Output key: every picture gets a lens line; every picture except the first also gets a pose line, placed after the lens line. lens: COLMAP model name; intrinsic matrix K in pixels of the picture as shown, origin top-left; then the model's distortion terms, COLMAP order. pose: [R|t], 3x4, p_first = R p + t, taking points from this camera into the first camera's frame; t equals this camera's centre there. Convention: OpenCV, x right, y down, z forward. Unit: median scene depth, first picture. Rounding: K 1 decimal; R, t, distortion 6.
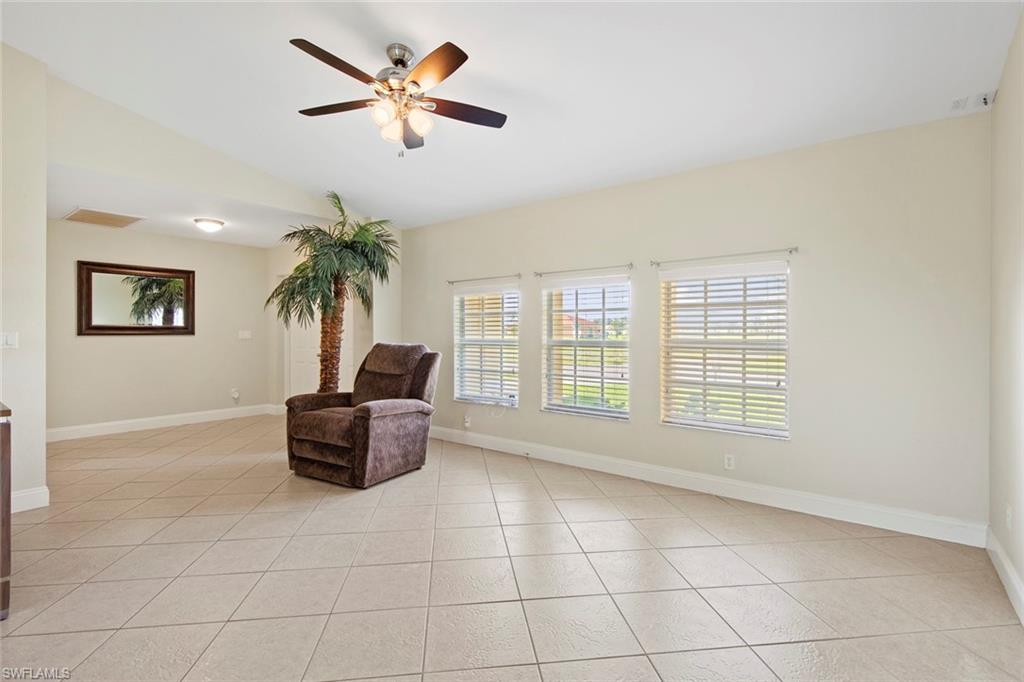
lens RADIAL K [[470.7, 0, 517.9], [0, 470.7, 328.3], [0, 0, 1]] dist [0.010548, -0.003914]
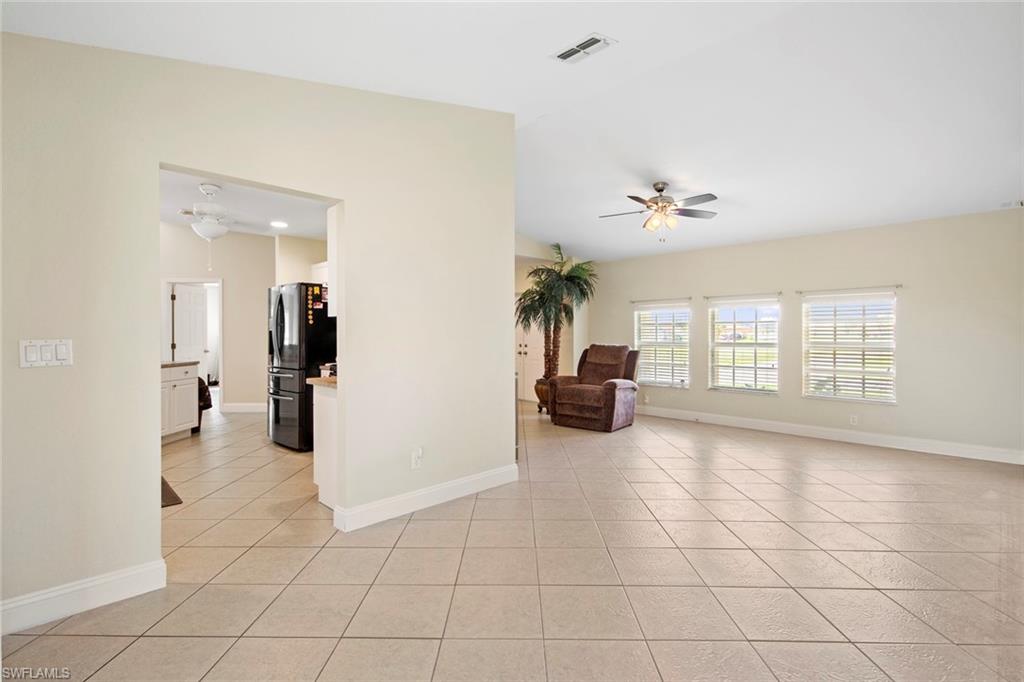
lens RADIAL K [[470.7, 0, 517.8], [0, 470.7, 332.6], [0, 0, 1]] dist [0.010548, -0.003914]
pose [[0.989273, -0.003180, -0.146041, -0.350216], [0.004030, 0.999977, 0.005524, -0.016881], [0.146020, -0.006053, 0.989263, -0.589384]]
